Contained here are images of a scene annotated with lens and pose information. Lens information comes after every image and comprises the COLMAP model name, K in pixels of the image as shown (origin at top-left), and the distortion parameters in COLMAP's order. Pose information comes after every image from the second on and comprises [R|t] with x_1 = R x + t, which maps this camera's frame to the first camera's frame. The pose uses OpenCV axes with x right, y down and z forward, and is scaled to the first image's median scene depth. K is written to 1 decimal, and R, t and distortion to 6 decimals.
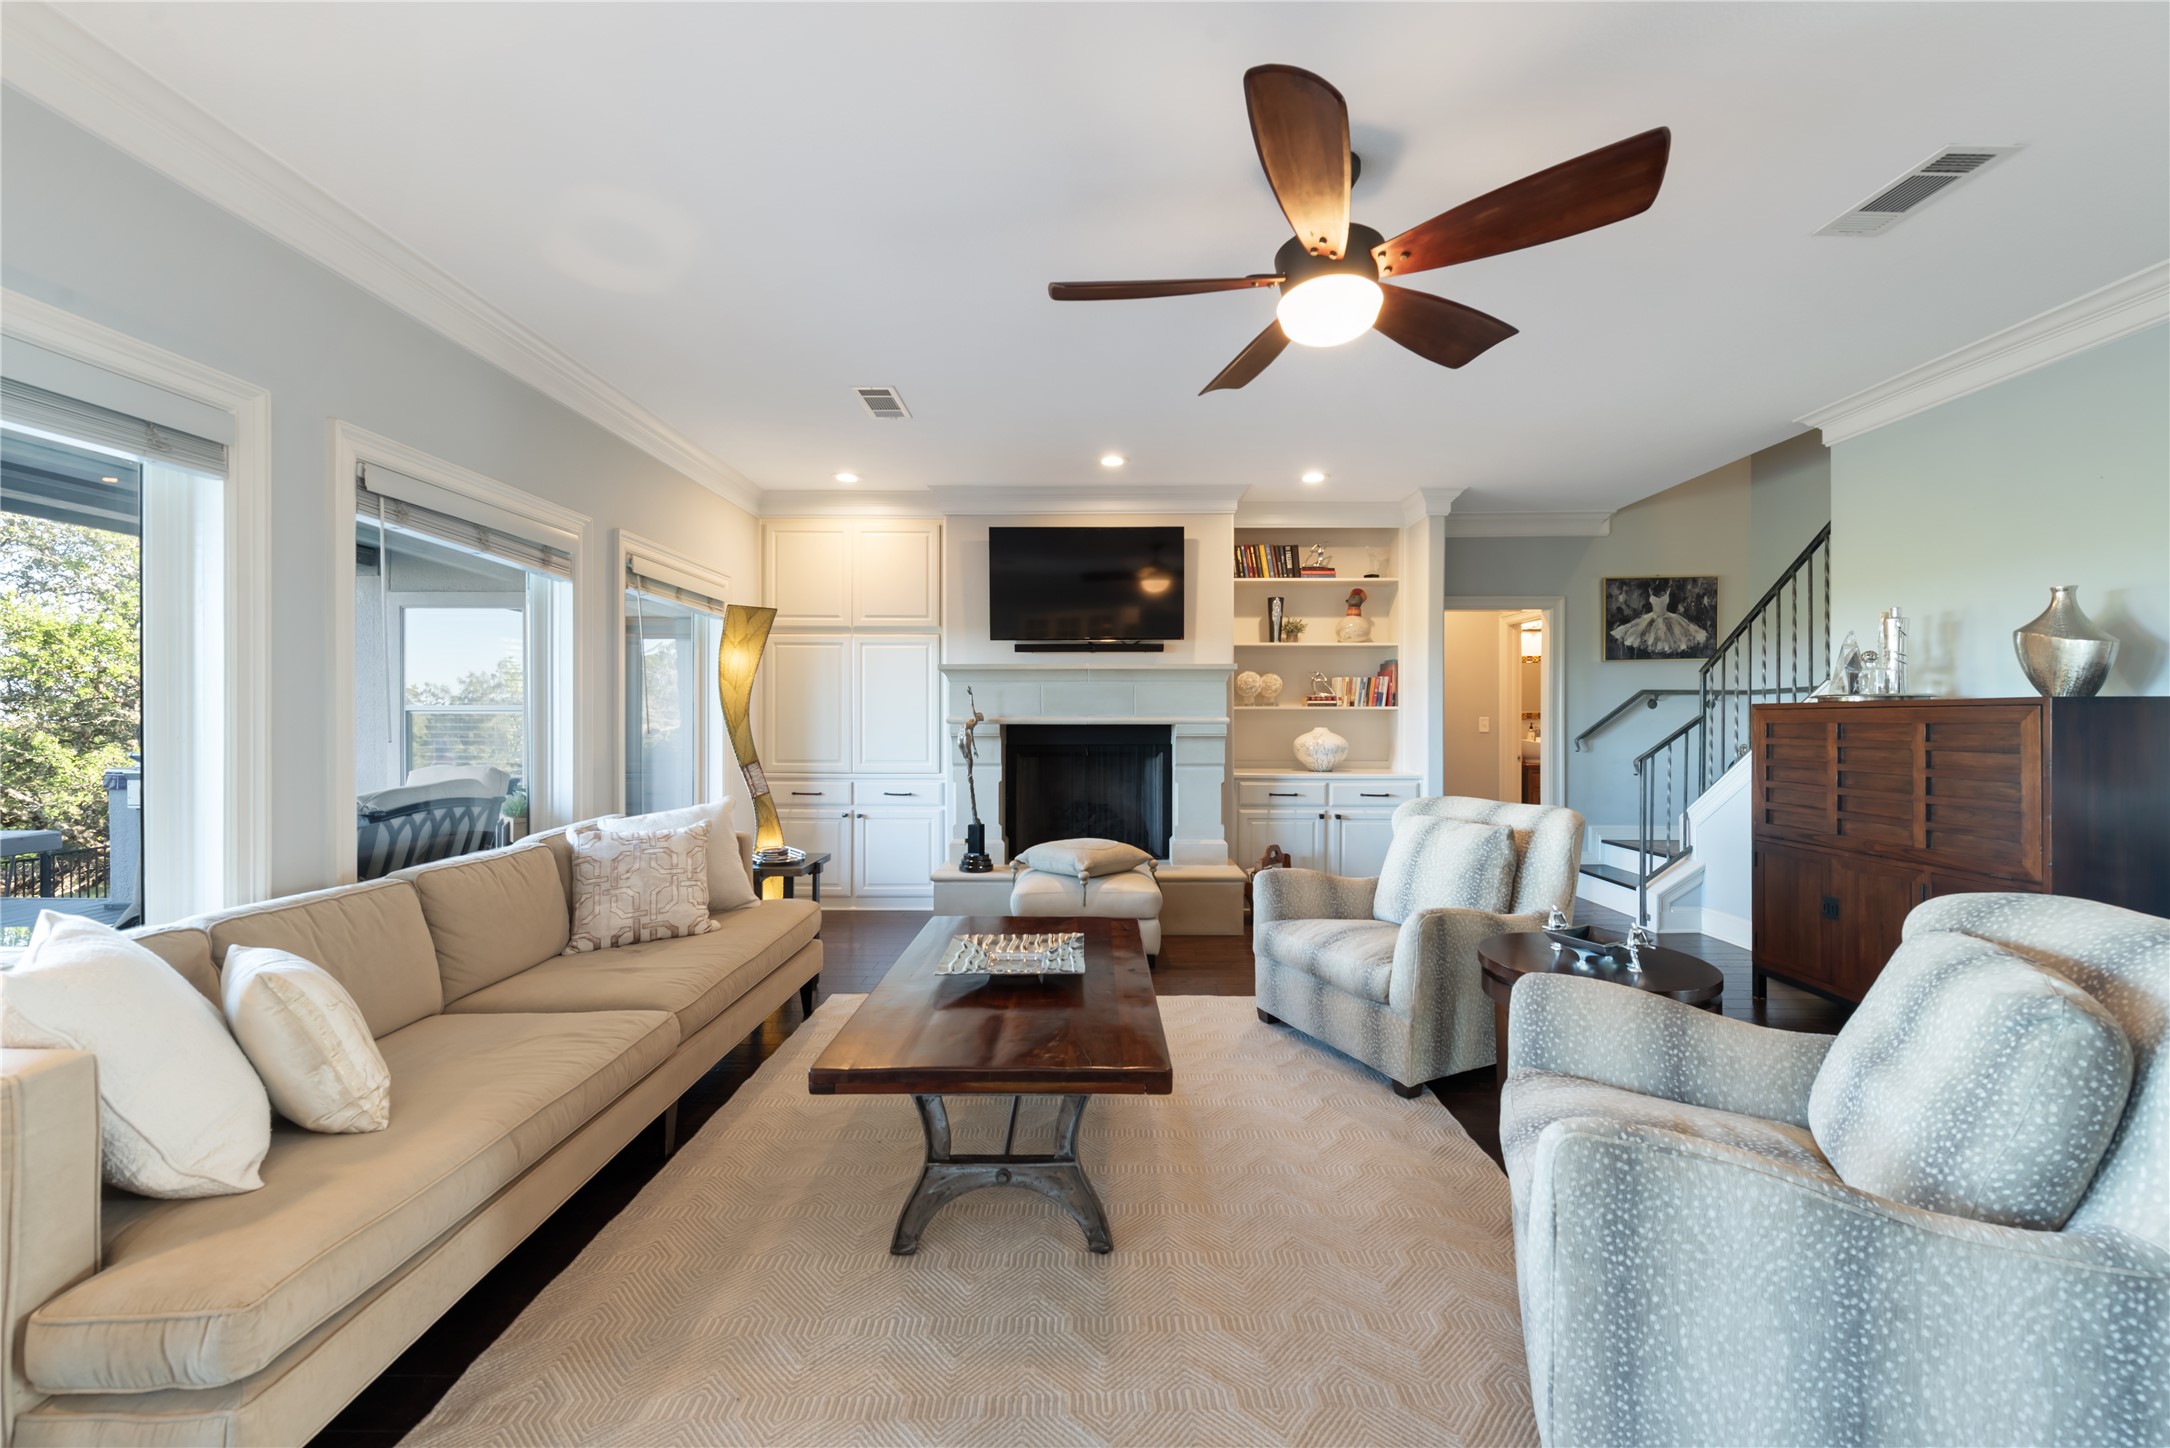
lens RADIAL K [[854.3, 0, 1080.3], [0, 854.3, 716.7], [0, 0, 1]] dist [0.007868, -0.000677]
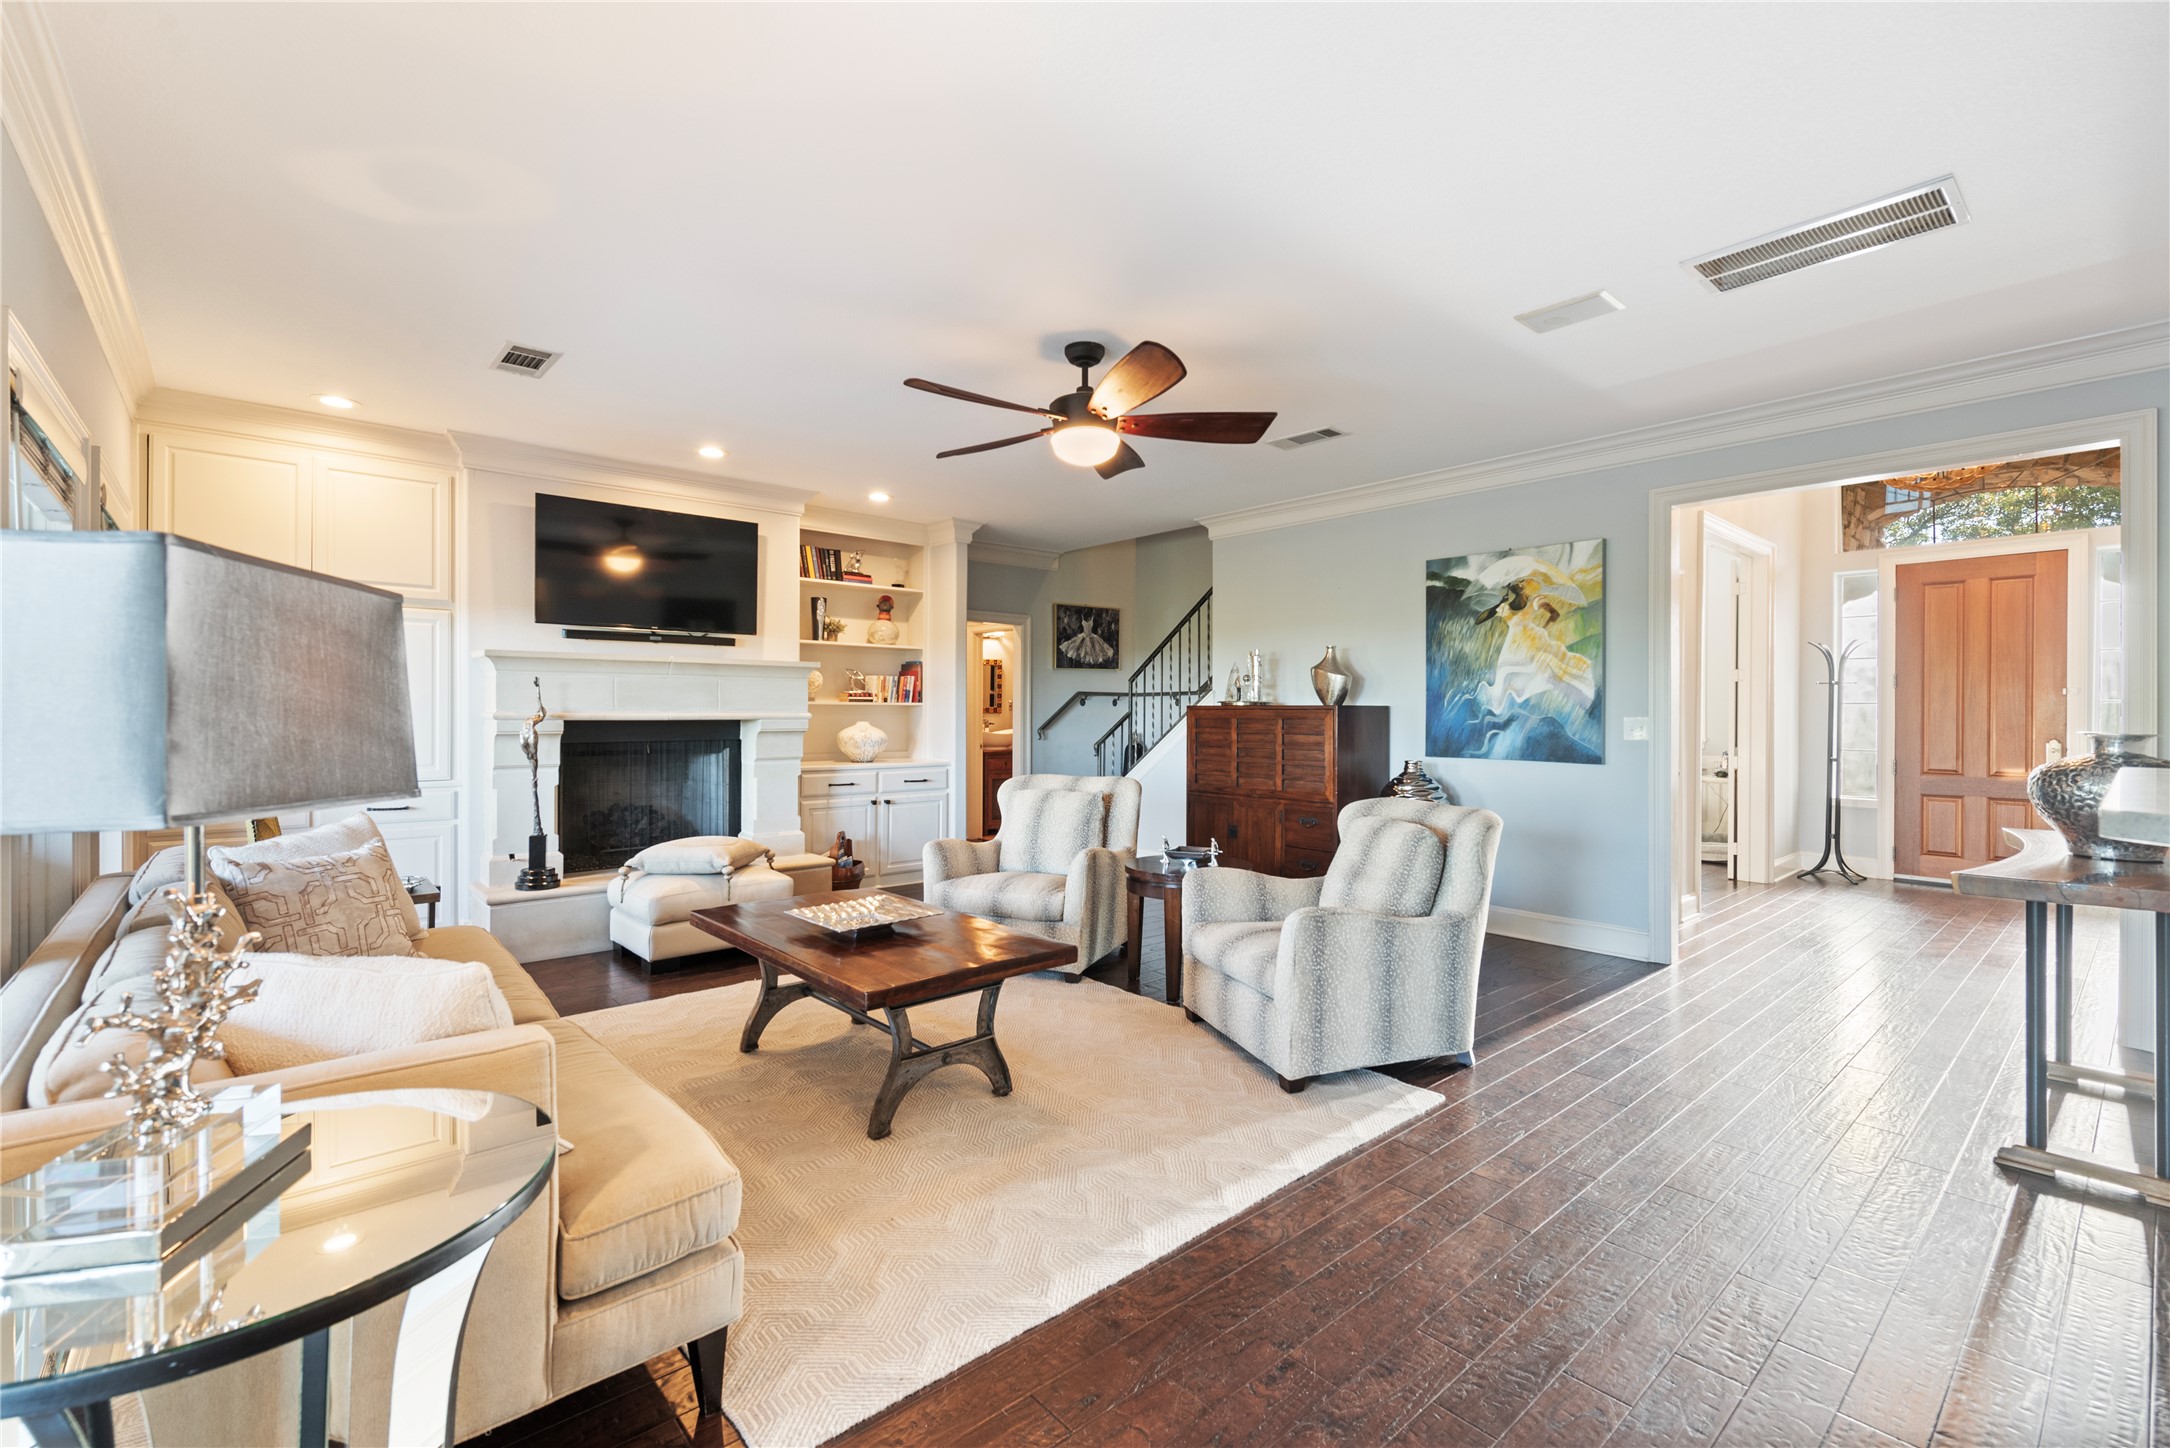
lens RADIAL K [[955.9, 0, 1088.7], [0, 955.9, 709.8], [0, 0, 1]] dist [0.005436, 0.000185]
pose [[0.738653, 0.003363, 0.674077, -0.348110], [-0.006106, 0.999980, 0.001702, -0.006680], [-0.674058, -0.005373, 0.738659, -0.097364]]
